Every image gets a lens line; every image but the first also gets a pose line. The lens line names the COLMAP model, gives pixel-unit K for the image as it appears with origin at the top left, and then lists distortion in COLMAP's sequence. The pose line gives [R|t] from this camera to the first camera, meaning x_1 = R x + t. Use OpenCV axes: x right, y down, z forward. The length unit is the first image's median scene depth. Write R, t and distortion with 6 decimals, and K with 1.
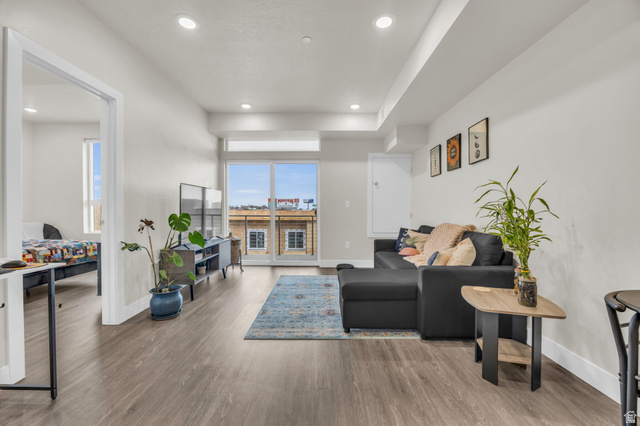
lens RADIAL K [[247.5, 0, 314.5], [0, 247.5, 211.0], [0, 0, 1]] dist [0.002745, 0.000592]
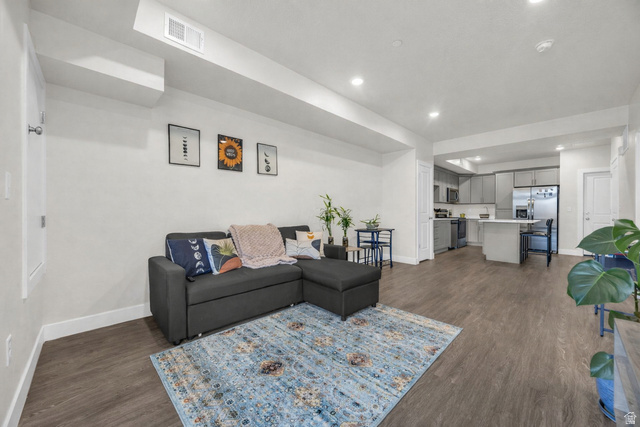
lens RADIAL K [[247.5, 0, 325.2], [0, 247.5, 214.1], [0, 0, 1]] dist [0.002745, 0.000592]
pose [[-0.719815, -0.001710, 0.694164, -0.467439], [-0.004272, 0.999989, -0.001966, 0.014928], [-0.694153, -0.004381, -0.719814, 1.713933]]
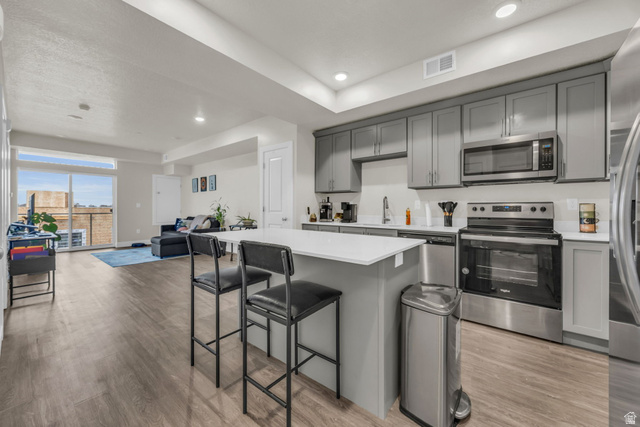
lens RADIAL K [[247.5, 0, 323.1], [0, 247.5, 210.2], [0, 0, 1]] dist [0.002745, 0.000592]
pose [[0.571523, -0.003238, 0.820580, -0.789486], [-0.001859, 0.999985, 0.005241, -0.009829], [-0.820584, -0.004521, 0.571508, -1.402067]]
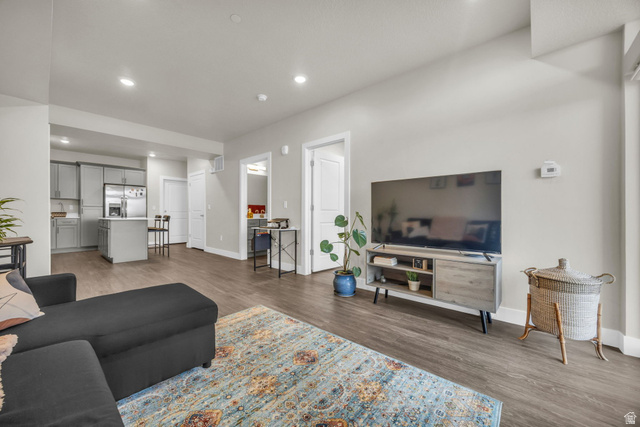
lens RADIAL K [[247.5, 0, 313.1], [0, 247.5, 215.3], [0, 0, 1]] dist [0.002745, 0.000592]
pose [[-0.650073, 0.008087, -0.759828, 0.406466], [0.005551, 0.999967, 0.005894, 0.030821], [0.759851, -0.000386, -0.650097, 1.603779]]
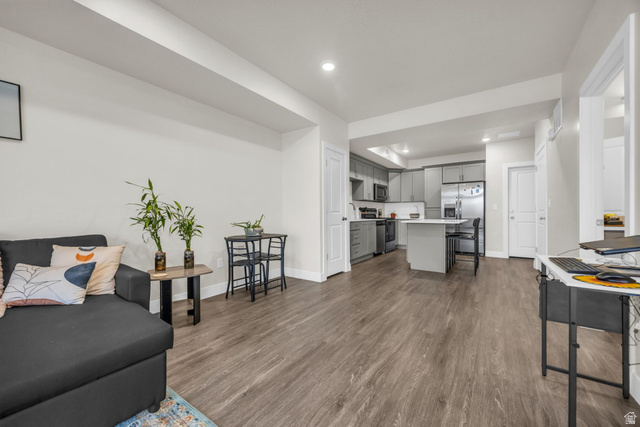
lens RADIAL K [[247.5, 0, 328.0], [0, 247.5, 213.8], [0, 0, 1]] dist [0.002745, 0.000592]
pose [[-0.840124, 0.006921, 0.542350, -0.447835], [0.003445, 0.999967, -0.007423, 0.019416], [-0.542383, -0.004367, -0.840120, 1.047849]]
